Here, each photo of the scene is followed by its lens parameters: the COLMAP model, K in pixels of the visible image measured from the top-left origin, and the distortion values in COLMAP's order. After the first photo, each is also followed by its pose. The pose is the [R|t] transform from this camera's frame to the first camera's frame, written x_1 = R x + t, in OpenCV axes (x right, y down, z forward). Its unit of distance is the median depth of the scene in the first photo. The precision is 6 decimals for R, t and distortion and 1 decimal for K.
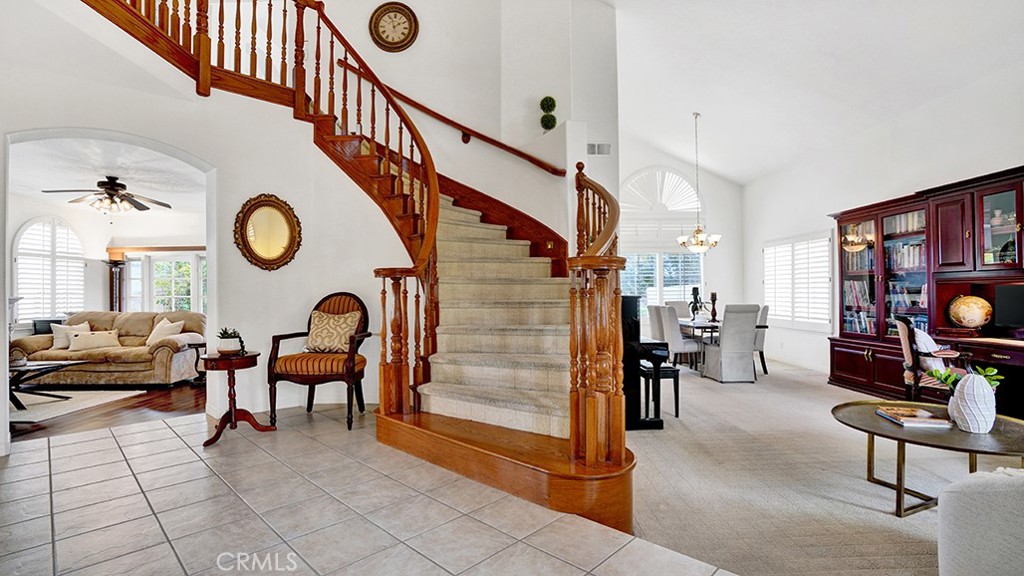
lens RADIAL K [[476.1, 0, 512.0], [0, 476.1, 288.0], [0, 0, 1]] dist [-0.070693, 0.032821]
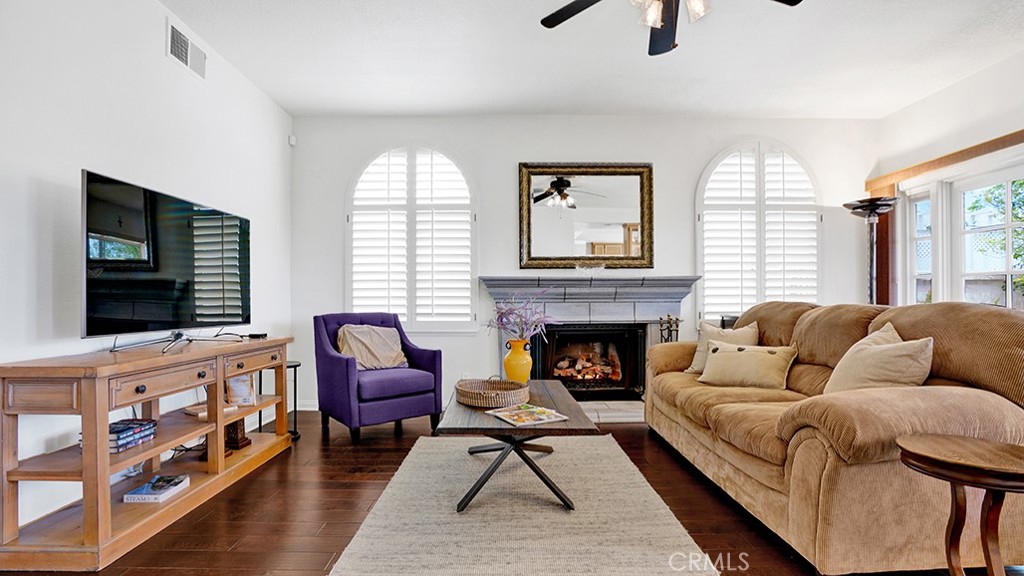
lens RADIAL K [[480.7, 0, 508.1], [0, 480.7, 293.9], [0, 0, 1]] dist [-0.072000, 0.032836]
pose [[-0.025471, -0.004417, -0.999666, -0.428513], [0.011907, 0.999918, -0.004722, 0.042669], [0.999605, -0.012023, -0.025417, 0.747798]]
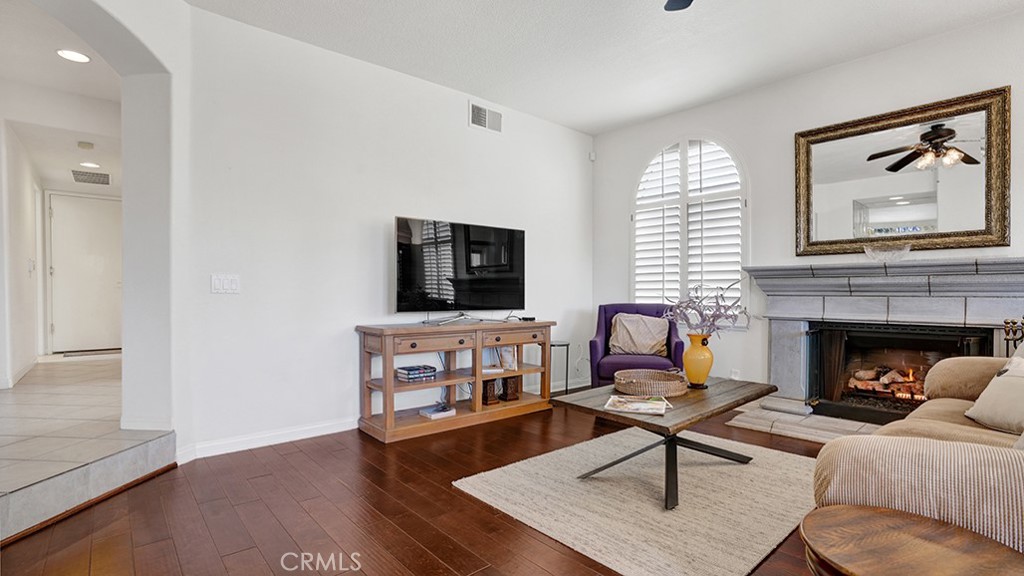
lens RADIAL K [[476.1, 0, 512.0], [0, 476.1, 288.0], [0, 0, 1]] dist [-0.070693, 0.032821]
pose [[-0.763140, 0.001613, -0.646232, -0.475391], [0.009246, 0.999922, -0.008423, 0.044122], [0.646168, -0.012402, -0.763095, 0.952261]]
